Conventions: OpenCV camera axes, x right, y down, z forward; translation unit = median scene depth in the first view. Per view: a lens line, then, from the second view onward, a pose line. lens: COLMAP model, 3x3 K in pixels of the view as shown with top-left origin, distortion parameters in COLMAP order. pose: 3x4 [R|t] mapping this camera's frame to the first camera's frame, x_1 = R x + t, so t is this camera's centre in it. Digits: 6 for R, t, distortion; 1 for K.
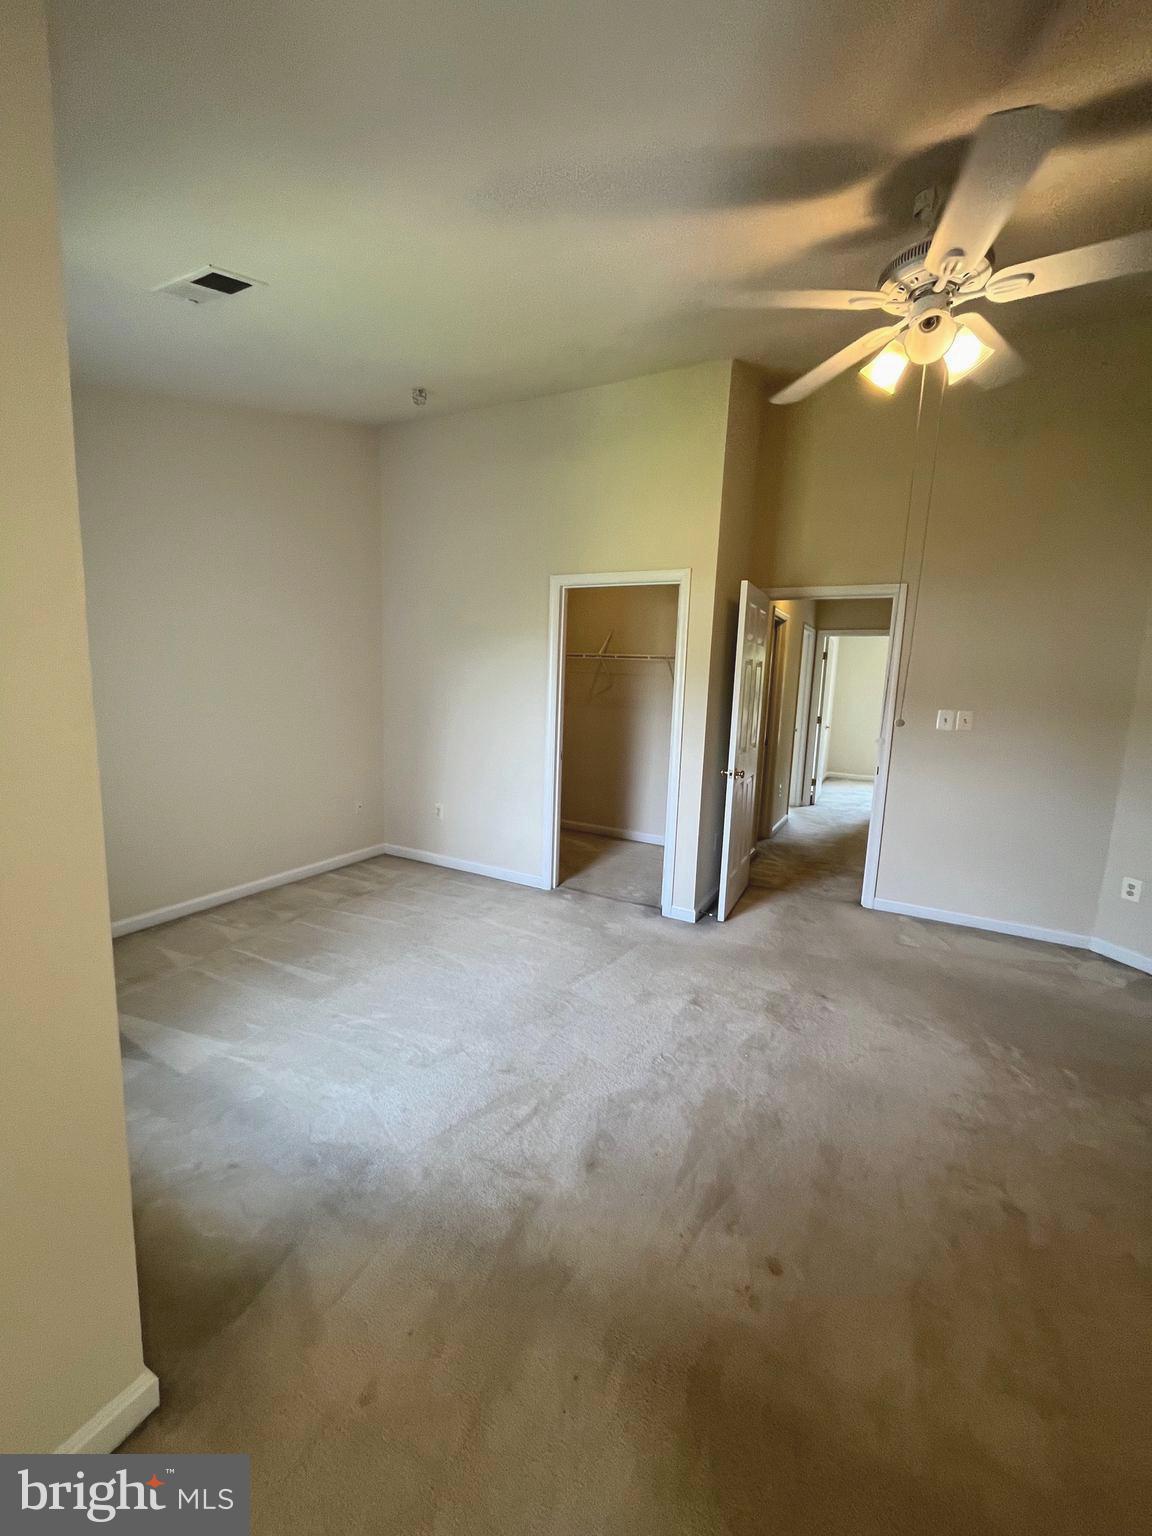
lens RADIAL K [[618.0, 0, 576.0], [0, 618.0, 768.0], [0, 0, 1]] dist [-0.001719, -0.000432]
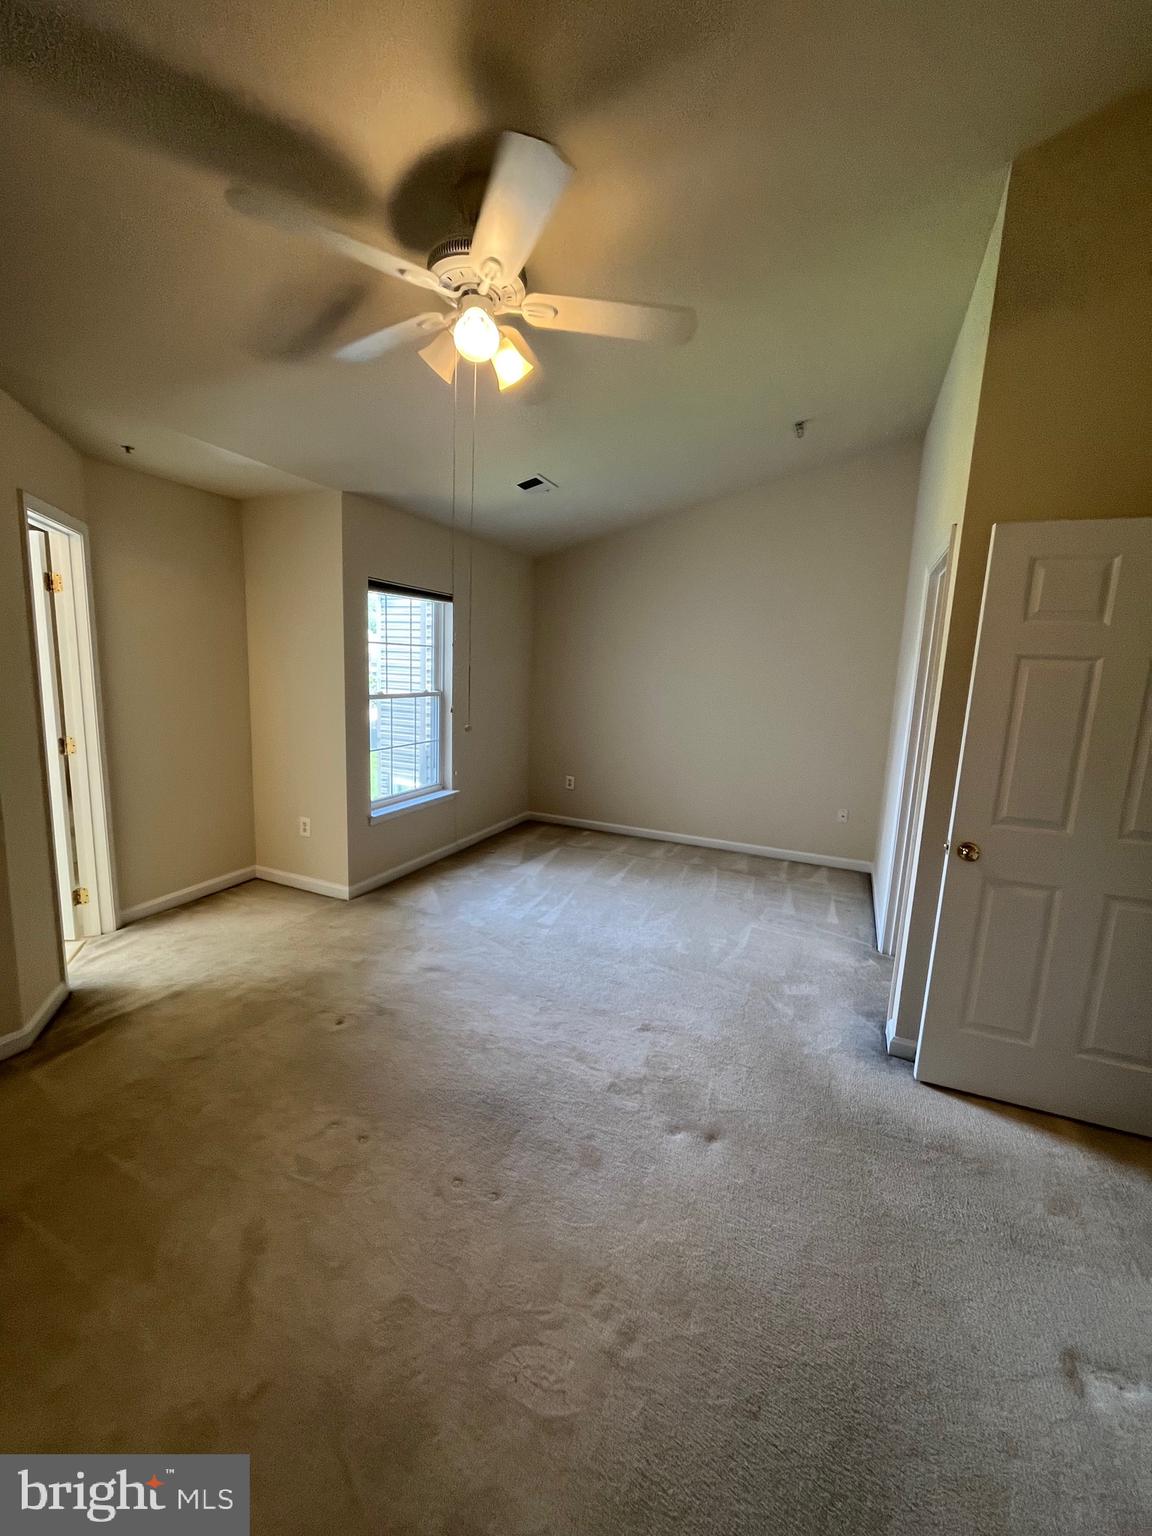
lens RADIAL K [[618.0, 0, 576.0], [0, 618.0, 768.0], [0, 0, 1]] dist [-0.001719, -0.000432]
pose [[0.081881, 0.132219, -0.987833, 0.841104], [-0.186399, 0.975703, 0.115144, -0.070363], [0.979056, 0.174703, 0.104537, 0.585324]]
